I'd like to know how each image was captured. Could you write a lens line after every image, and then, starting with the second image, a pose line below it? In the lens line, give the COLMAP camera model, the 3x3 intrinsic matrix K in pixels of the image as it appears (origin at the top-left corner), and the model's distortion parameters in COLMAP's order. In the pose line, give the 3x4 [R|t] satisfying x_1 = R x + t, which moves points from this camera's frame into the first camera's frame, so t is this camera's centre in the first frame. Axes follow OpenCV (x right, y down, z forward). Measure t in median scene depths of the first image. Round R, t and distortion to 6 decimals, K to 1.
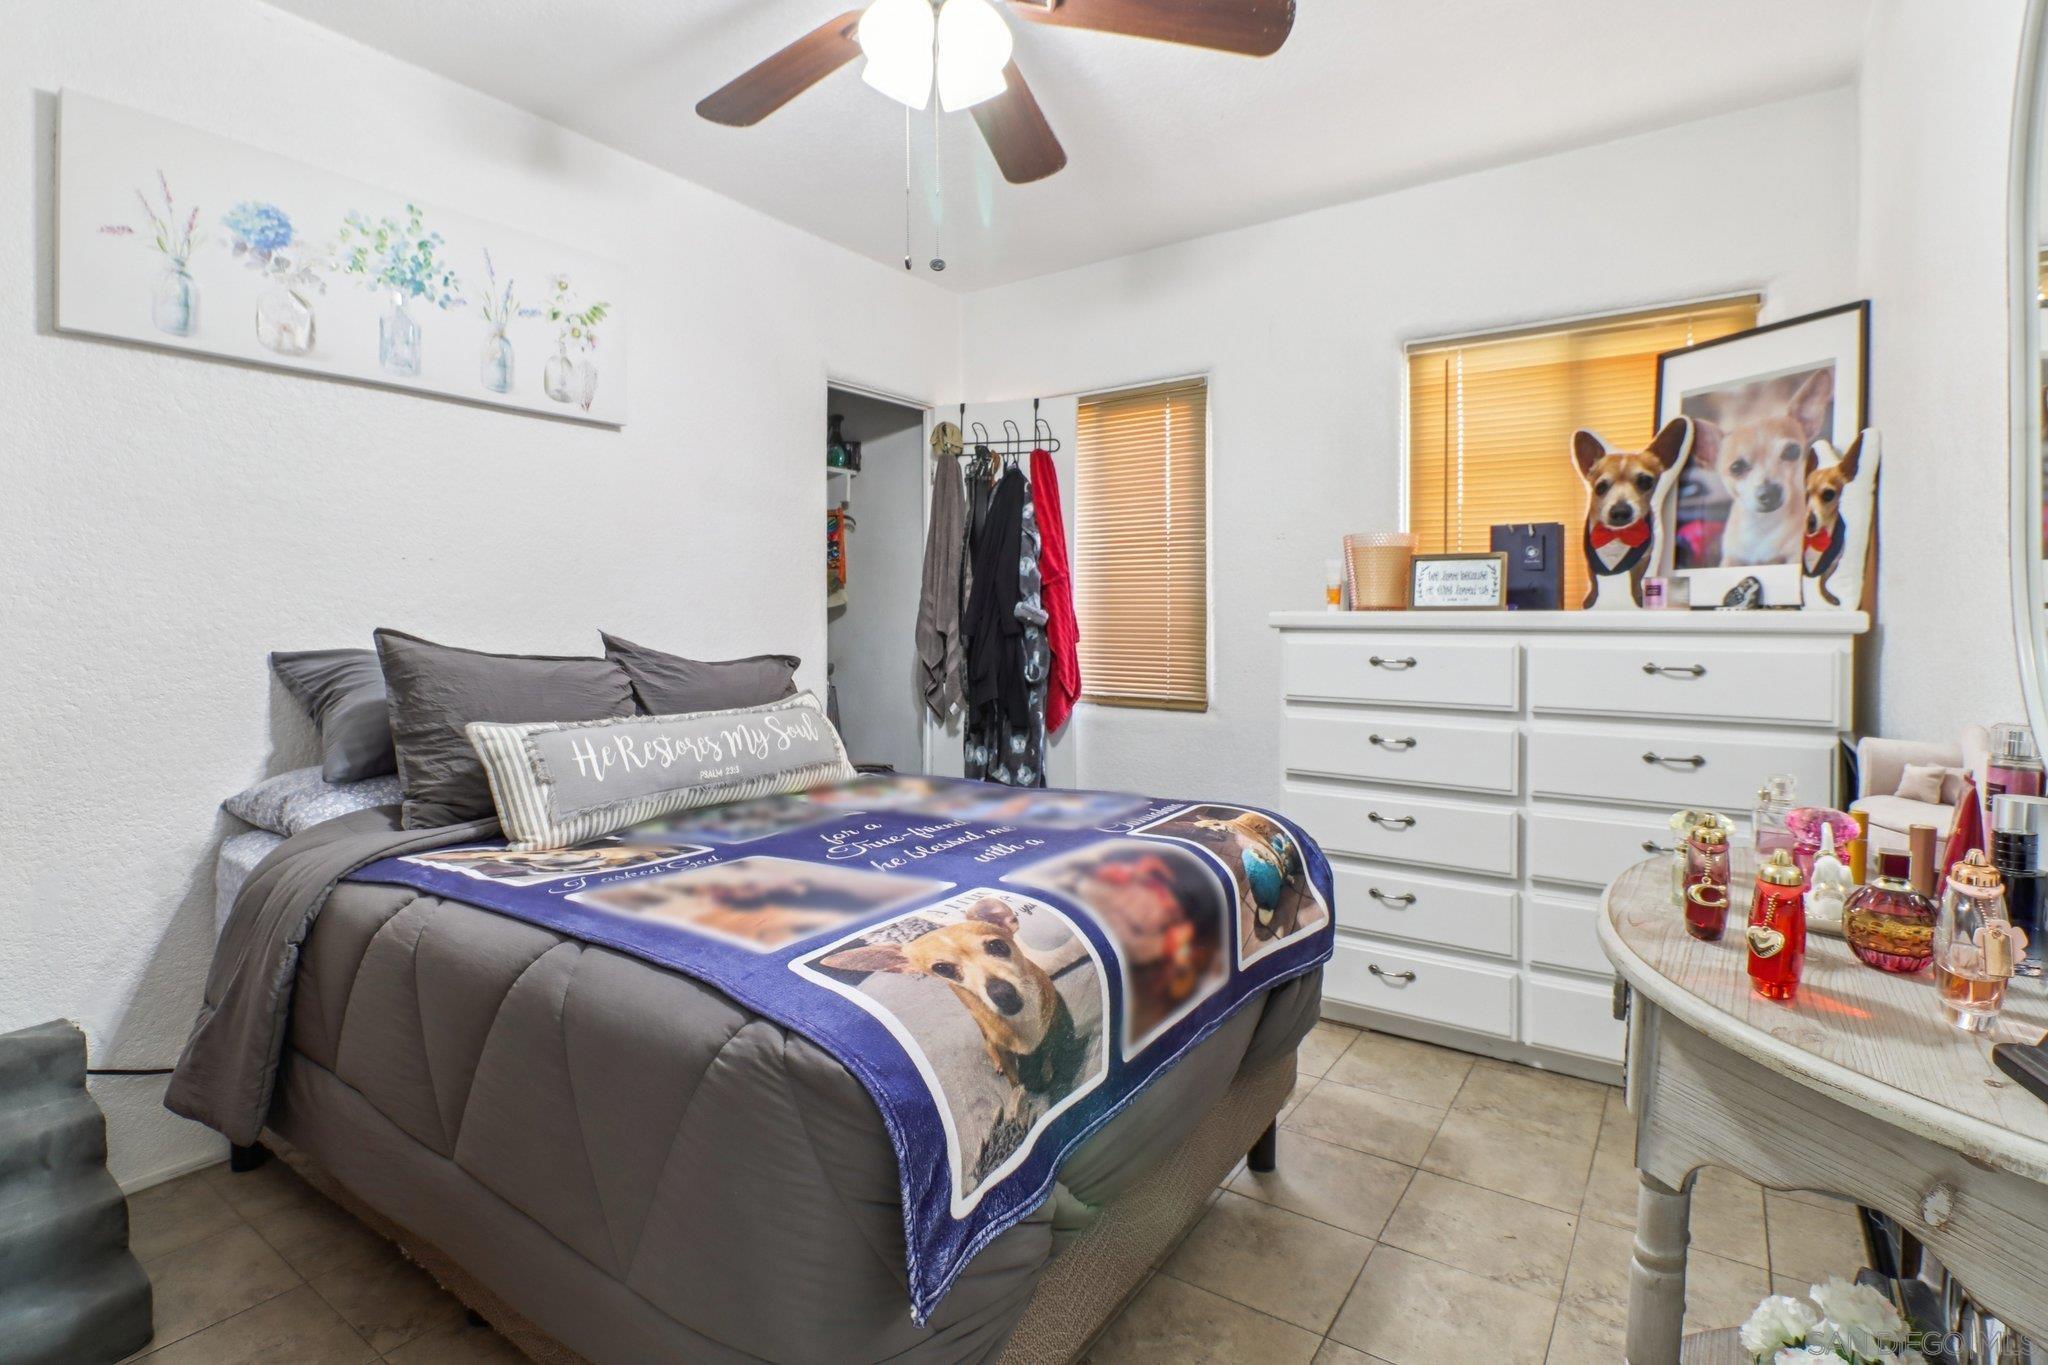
lens RADIAL K [[995.3, 0, 1023.4], [0, 995.3, 639.7], [0, 0, 1]] dist [-0.001486, -0.000301]
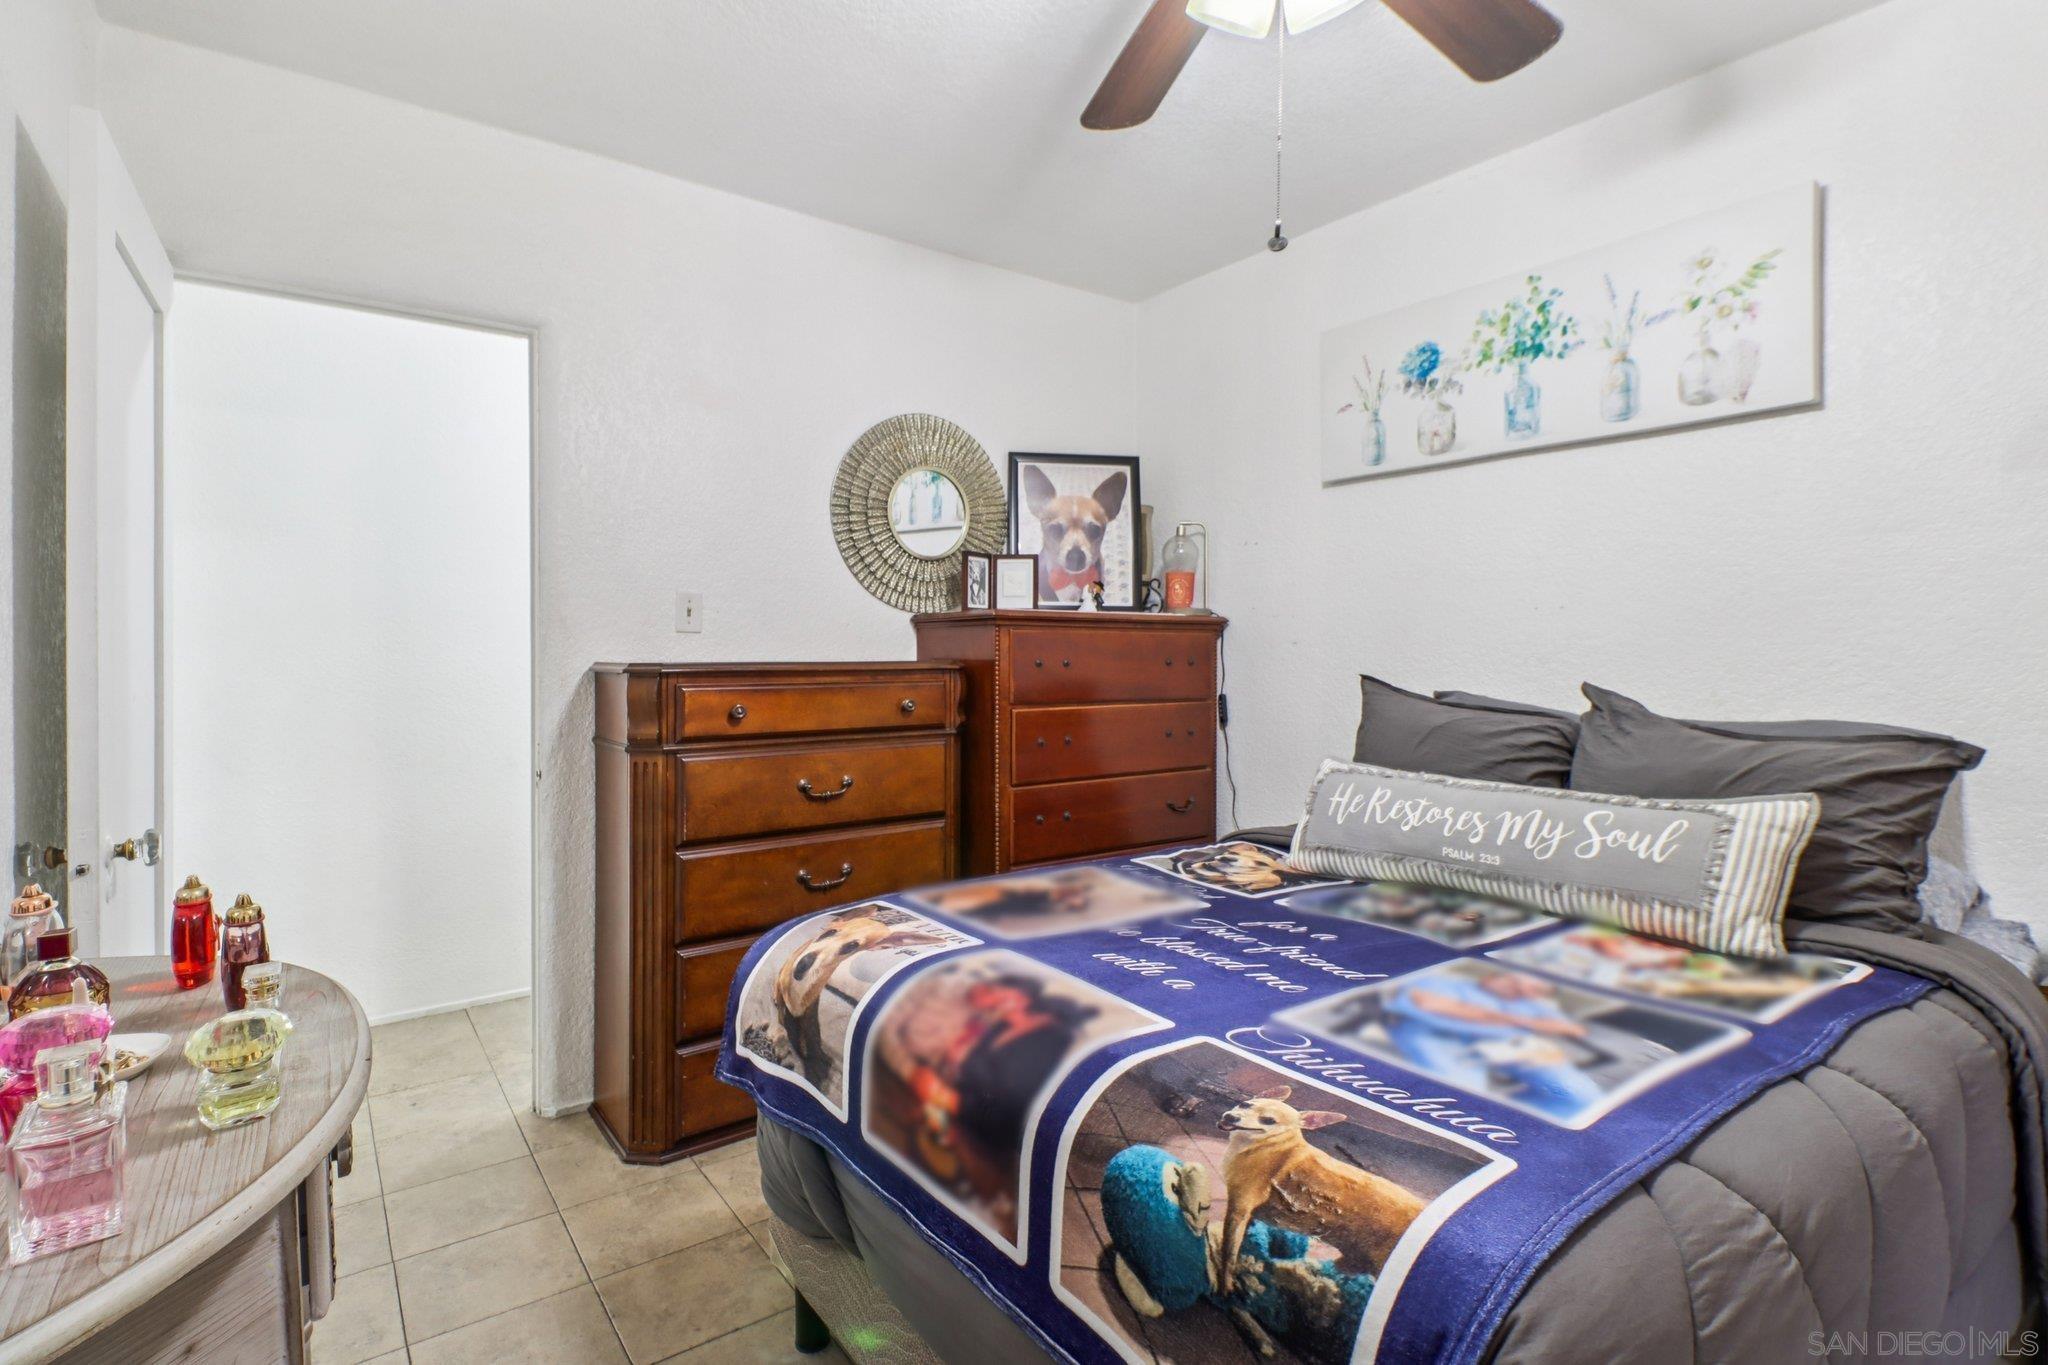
lens RADIAL K [[995.3, 0, 1023.4], [0, 995.3, 639.7], [0, 0, 1]] dist [-0.001486, -0.000301]
pose [[-0.322814, -0.002869, -0.946458, 0.580308], [-0.014363, 0.999895, 0.001868, -0.043672], [0.946353, 0.014197, -0.322822, 0.858233]]
